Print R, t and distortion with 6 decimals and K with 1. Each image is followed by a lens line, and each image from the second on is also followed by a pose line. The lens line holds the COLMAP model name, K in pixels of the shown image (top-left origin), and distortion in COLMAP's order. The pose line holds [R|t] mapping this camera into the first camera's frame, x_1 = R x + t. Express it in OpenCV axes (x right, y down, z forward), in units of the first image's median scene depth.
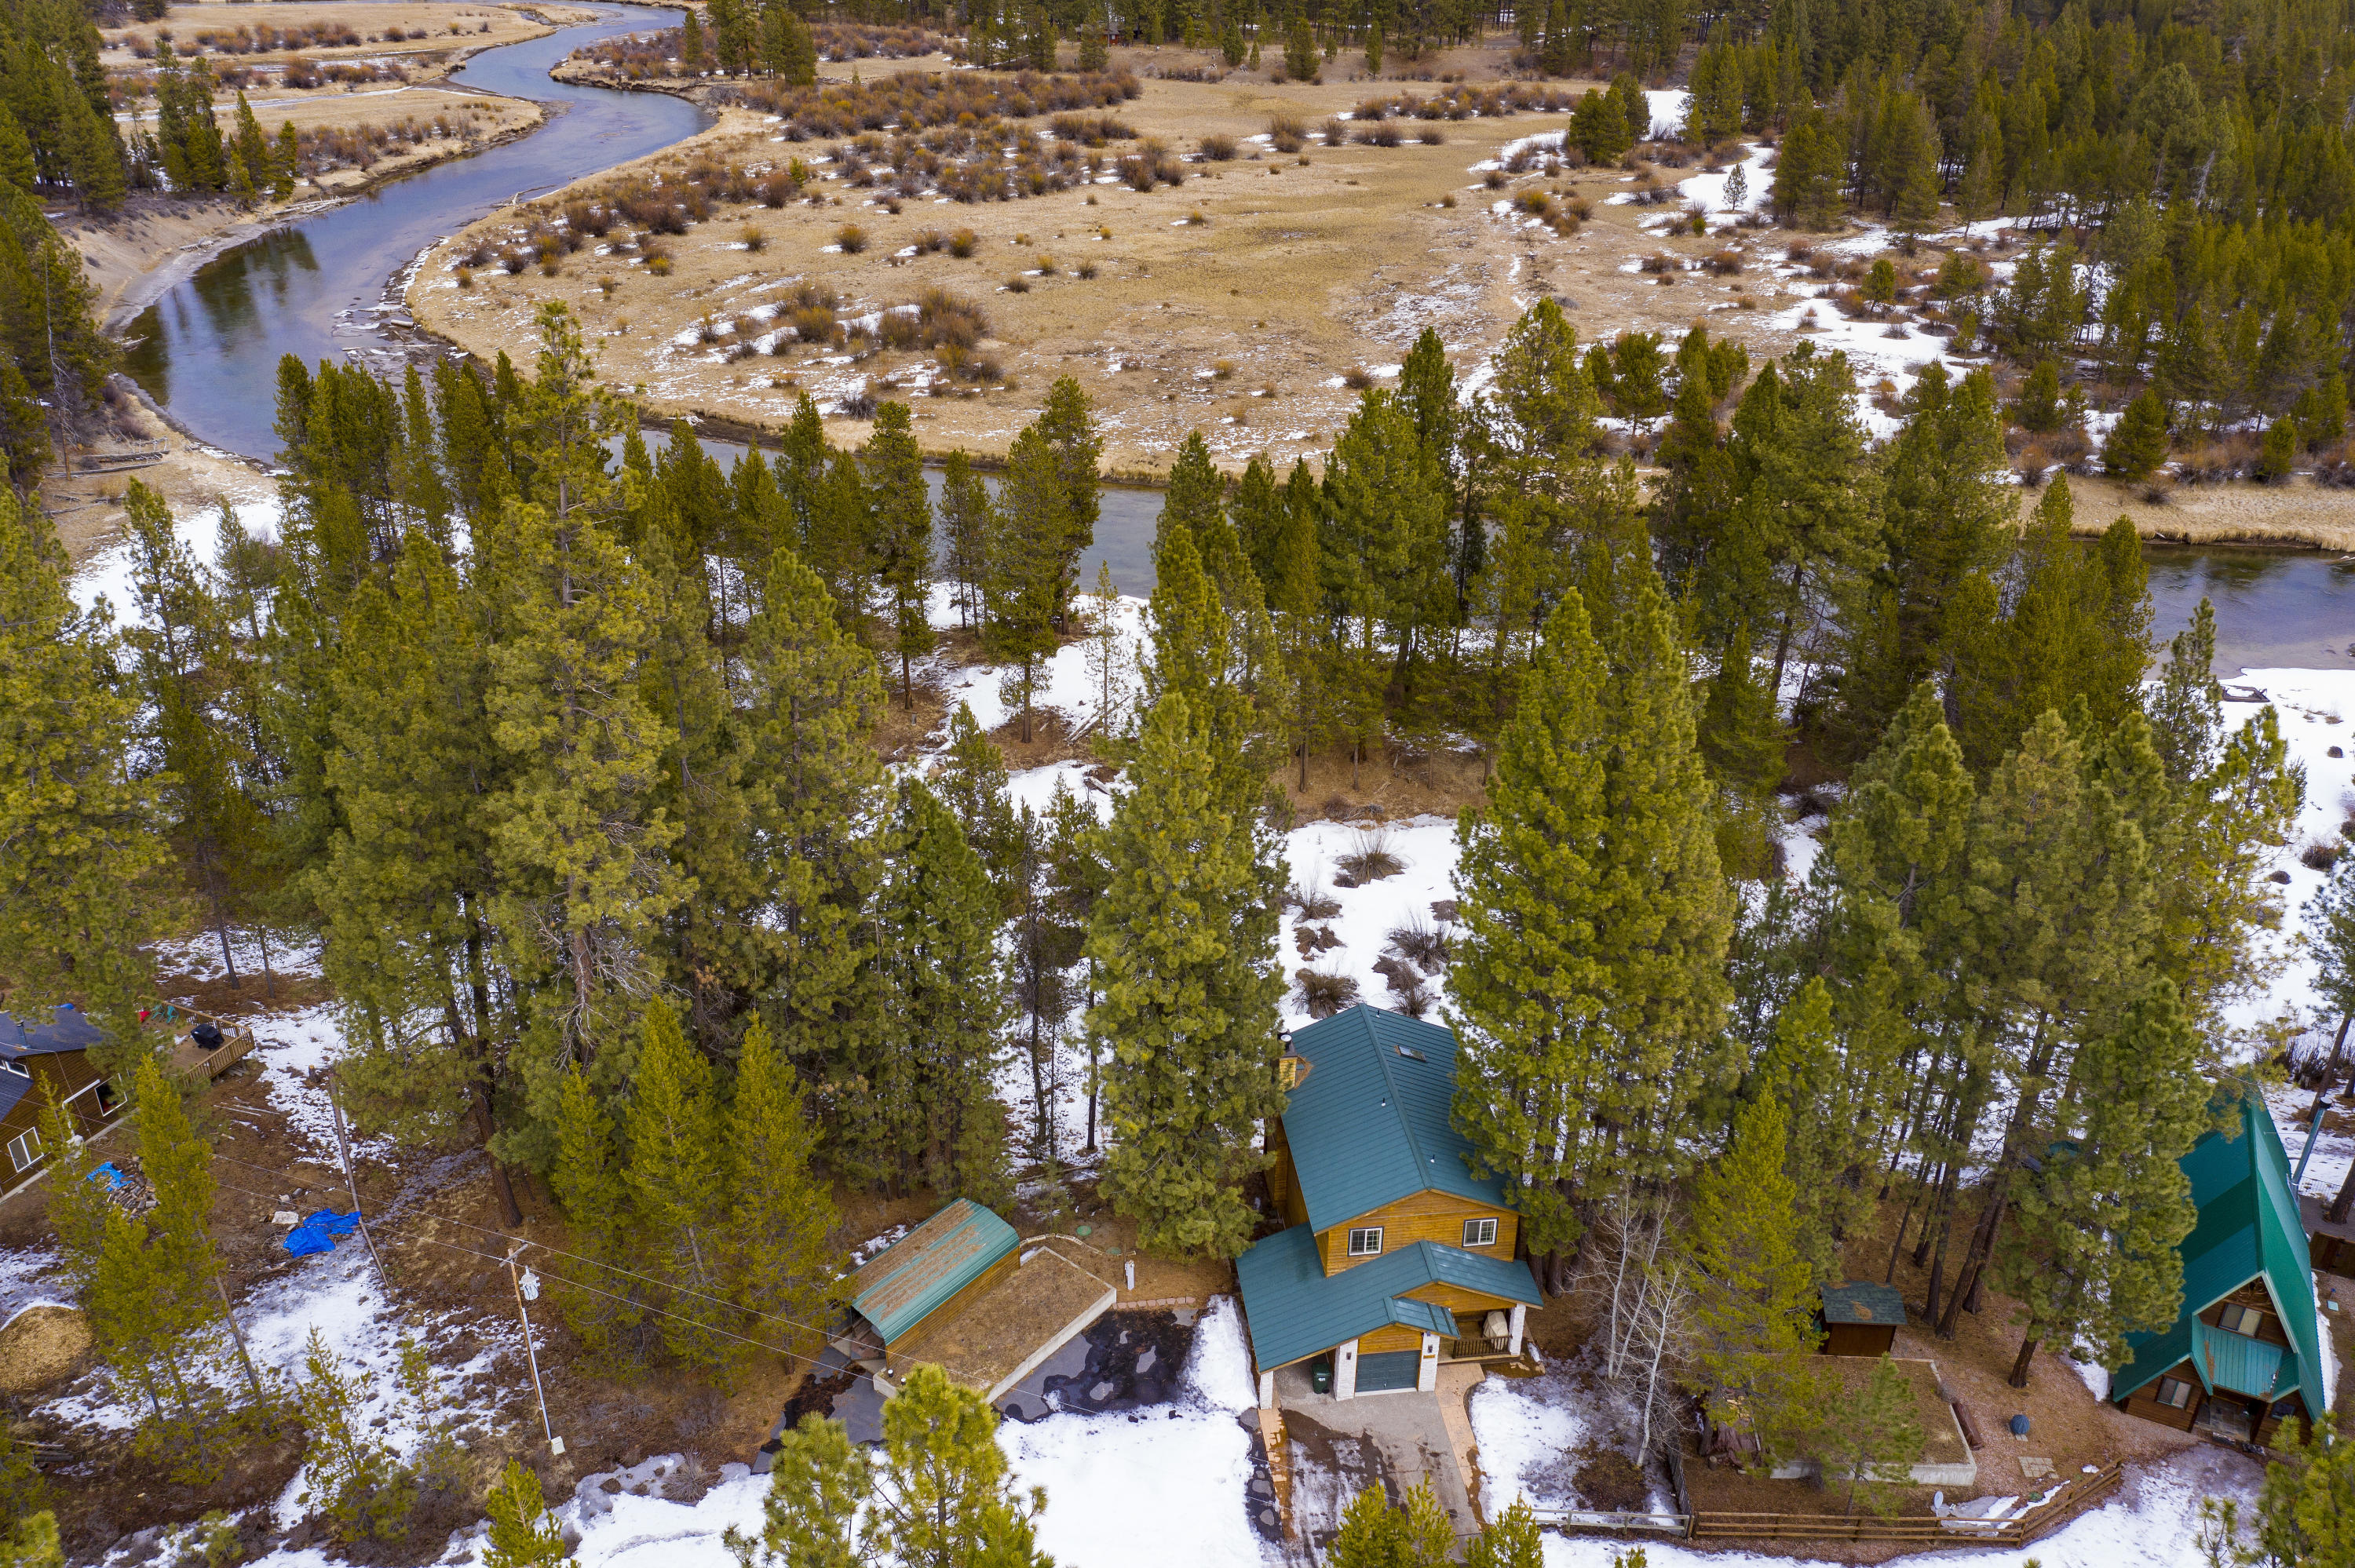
lens RADIAL K [[1847.3, 0, 1179.6], [0, 1847.3, 781.2], [0, 0, 1]] dist [-0.013066, 0.004621]
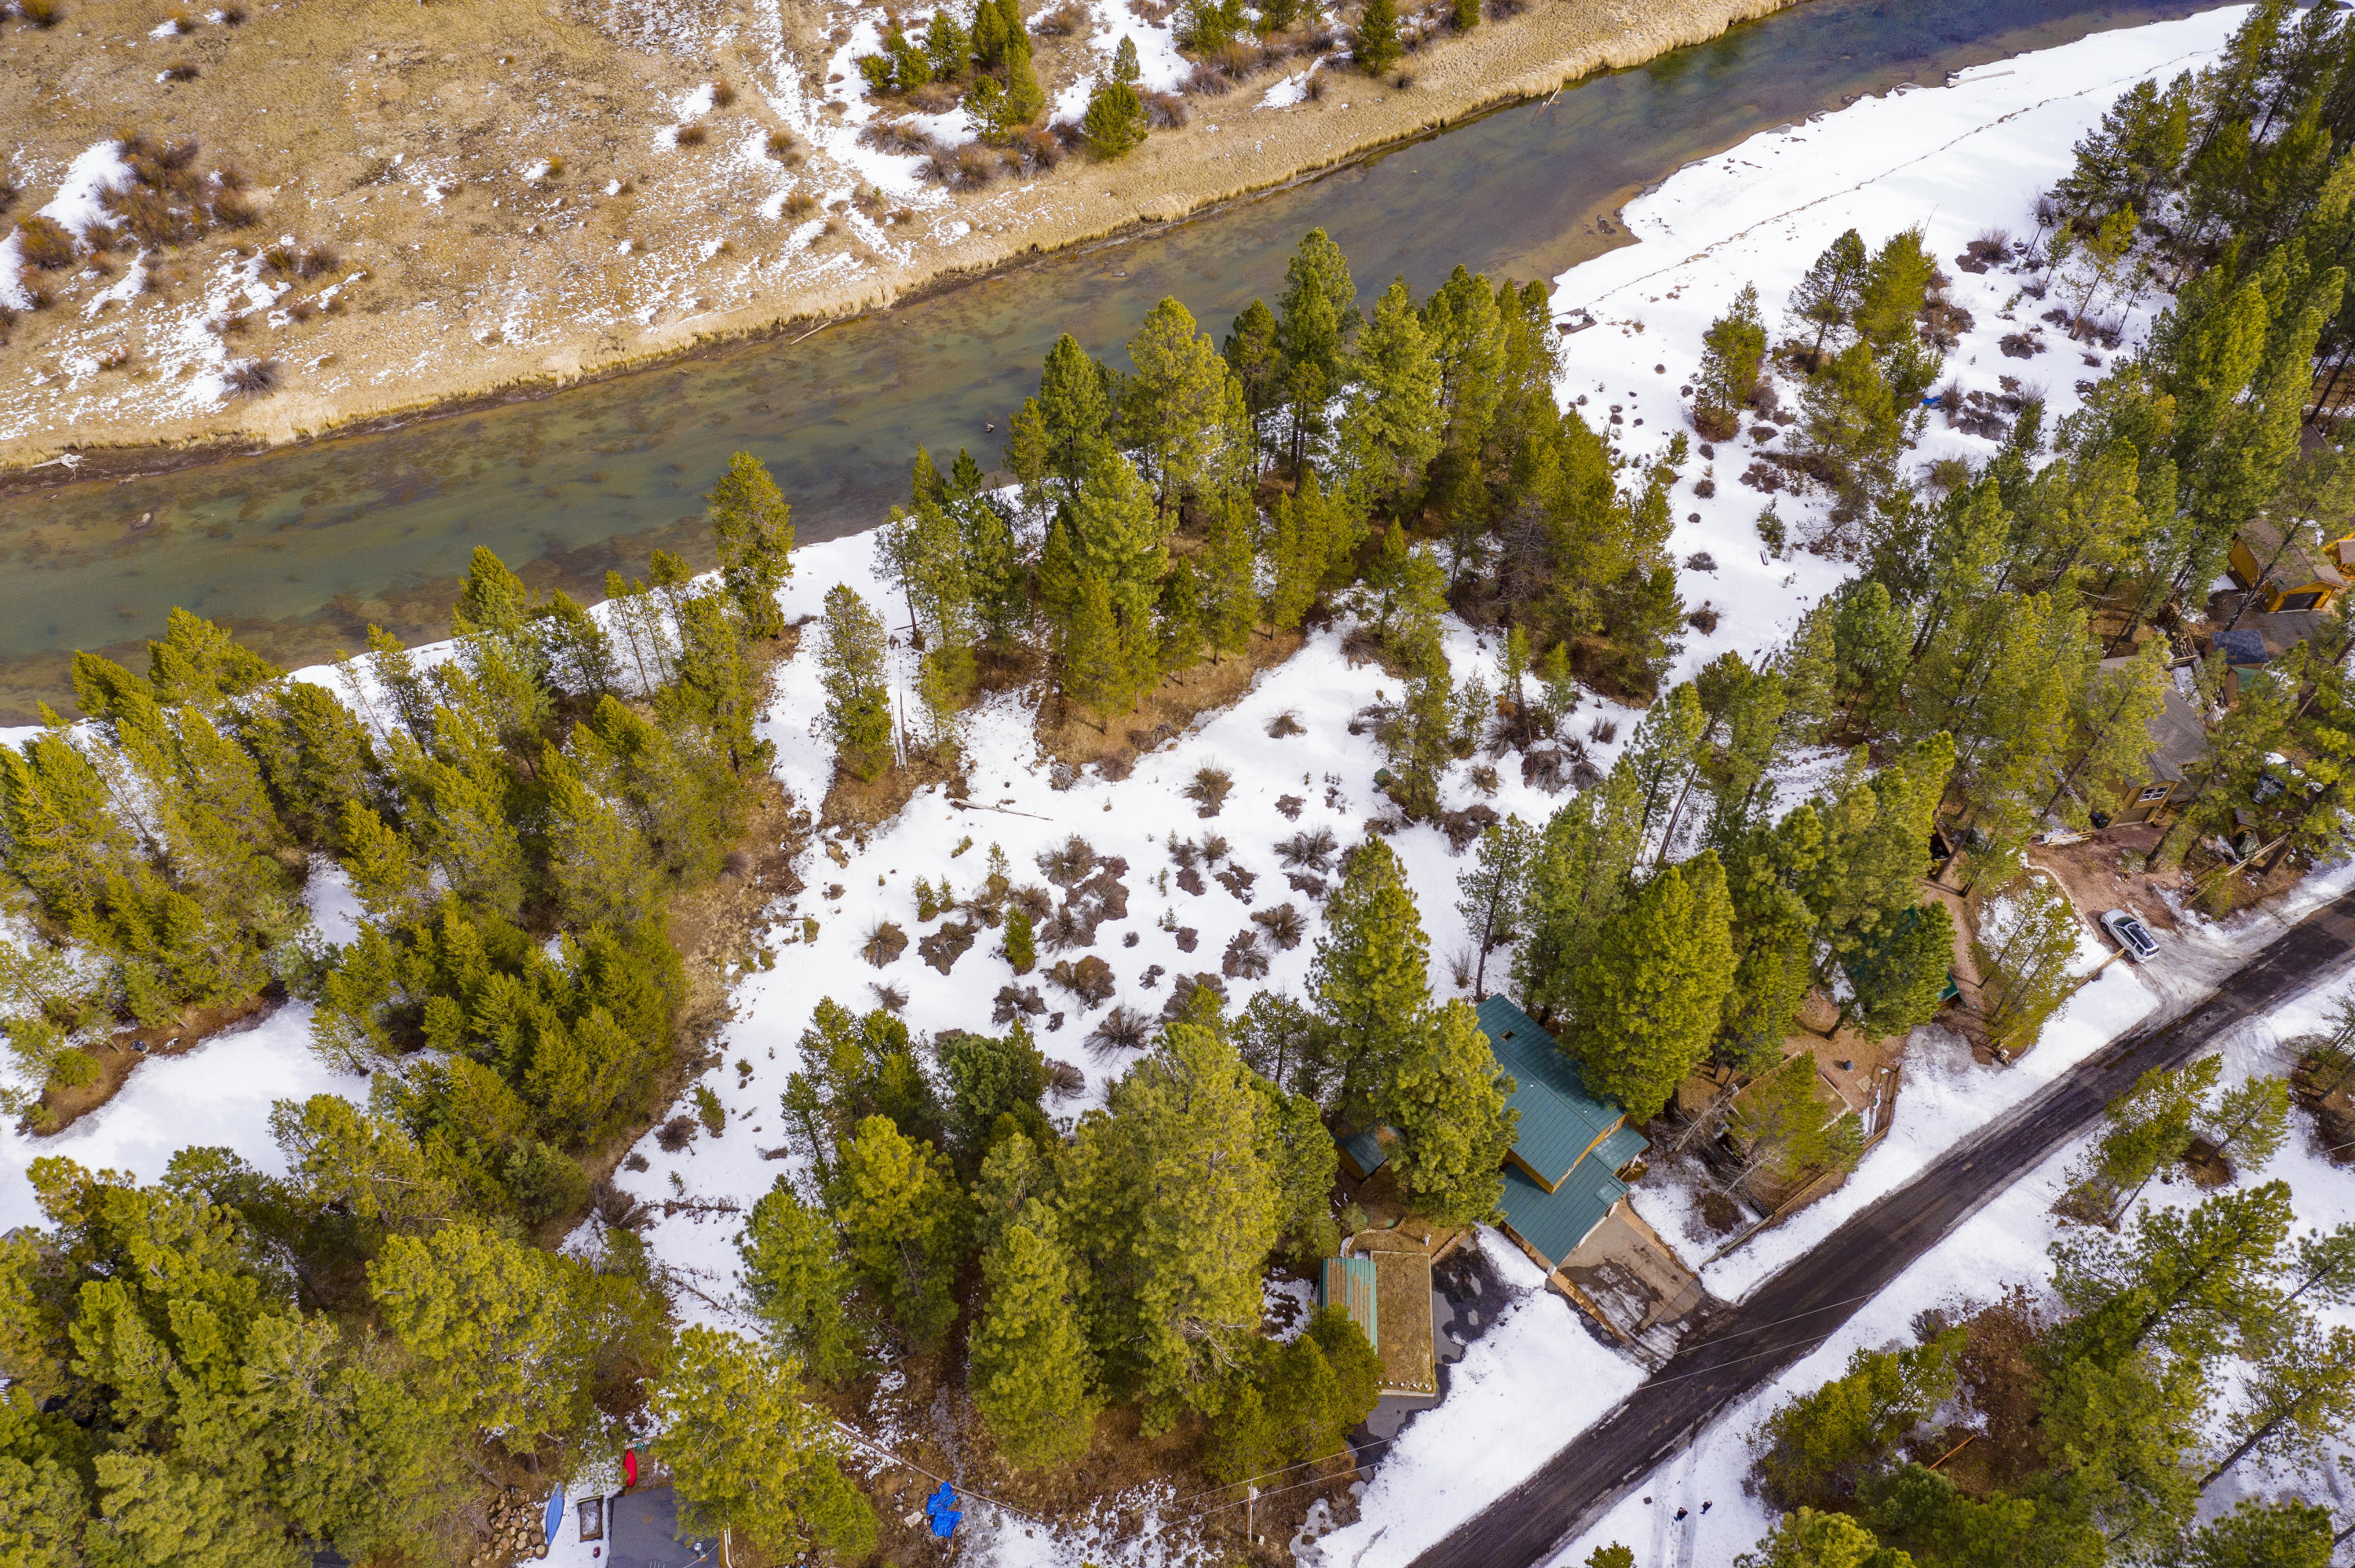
lens RADIAL K [[1847.3, 0, 1184.7], [0, 1847.3, 782.0], [0, 0, 1]] dist [-0.013066, 0.004621]
pose [[0.806806, -0.460425, 0.370234, -0.231274], [0.269029, 0.844212, 0.463605, -0.333222], [-0.526011, -0.274435, 0.804983, -0.035614]]
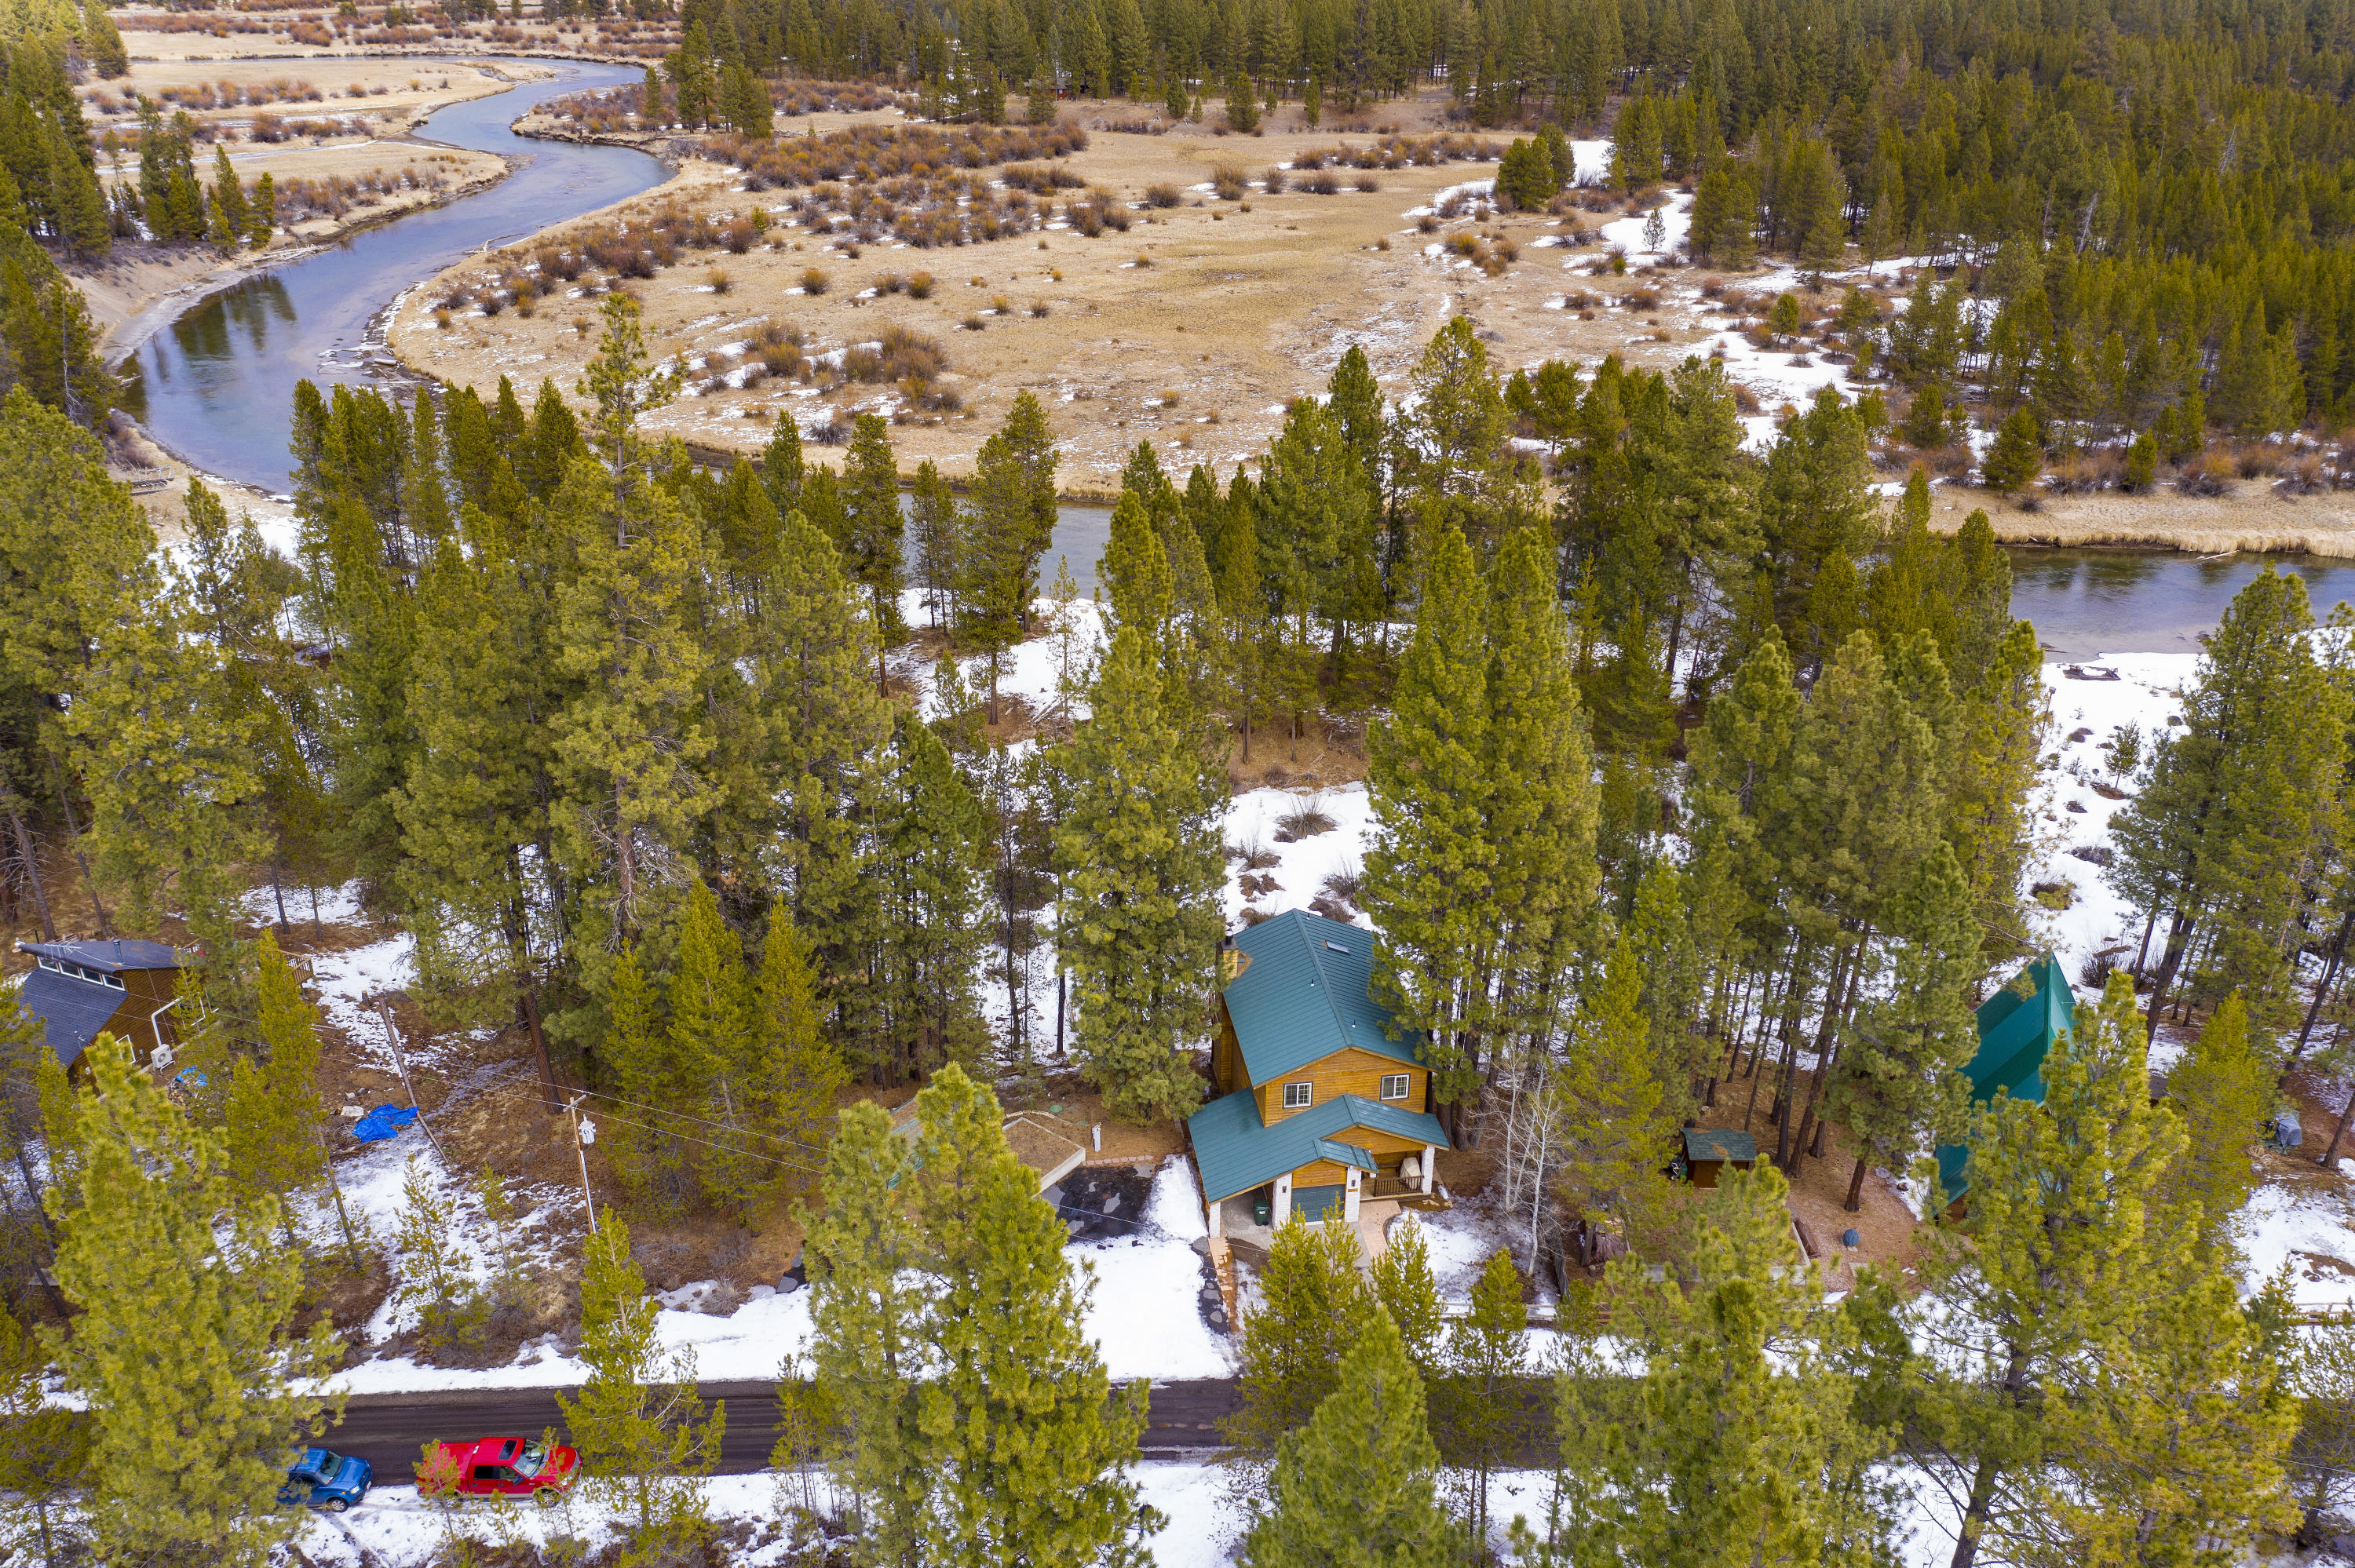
lens RADIAL K [[1847.3, 0, 1180.8], [0, 1847.3, 785.6], [0, 0, 1]] dist [-0.013066, 0.004621]
pose [[0.999588, -0.011920, 0.026125, -0.000667], [0.012560, 0.999622, -0.024450, 0.028011], [-0.025824, 0.024768, 0.999360, -0.061738]]
